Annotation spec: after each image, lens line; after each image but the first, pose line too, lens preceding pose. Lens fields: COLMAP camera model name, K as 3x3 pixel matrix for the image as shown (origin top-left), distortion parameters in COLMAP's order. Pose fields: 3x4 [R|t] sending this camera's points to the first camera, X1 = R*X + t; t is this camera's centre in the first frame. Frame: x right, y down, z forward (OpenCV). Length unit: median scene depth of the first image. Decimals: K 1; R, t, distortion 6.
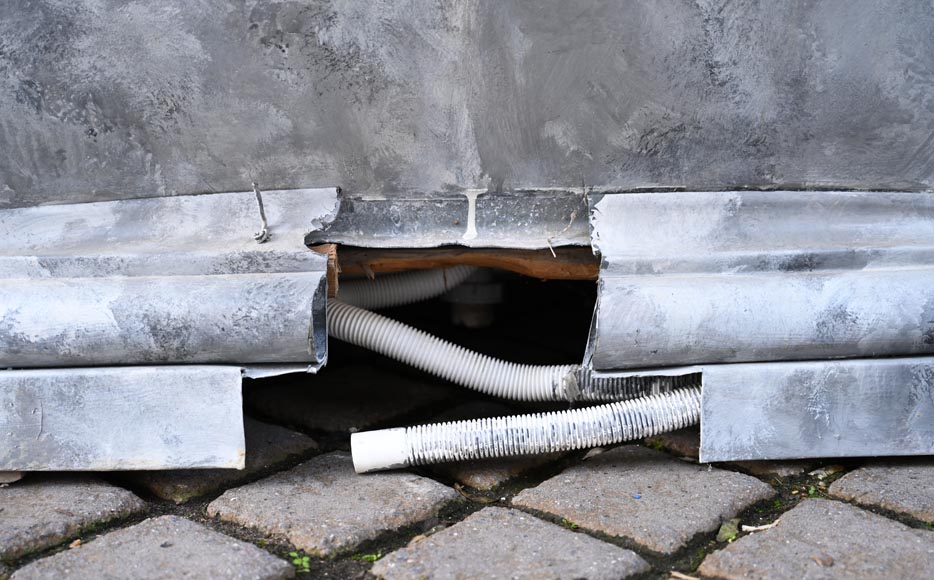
lens RADIAL K [[1339.5, 0, 466.7], [0, 1339.5, 290.7], [0, 0, 1]] dist [0.008865, 0.000000]
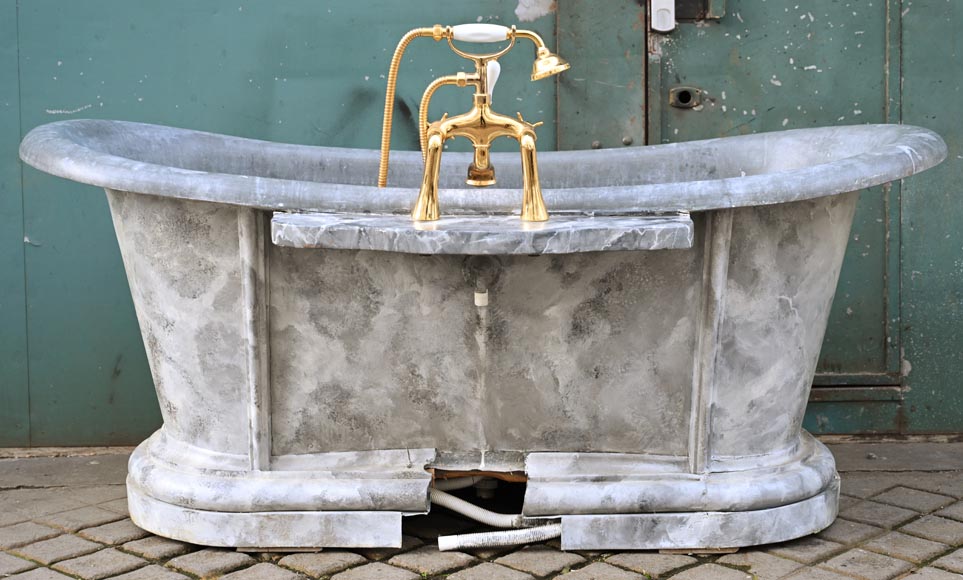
lens RADIAL K [[1292.7, 0, 484.2], [0, 1292.7, 287.5], [0, 0, 1]] dist [0.006165, 0.000000]
pose [[0.999663, 0.019337, -0.017347, 0.048632], [-0.021342, 0.992049, -0.124031, -0.080421], [0.014811, 0.124359, 0.992127, -1.802809]]
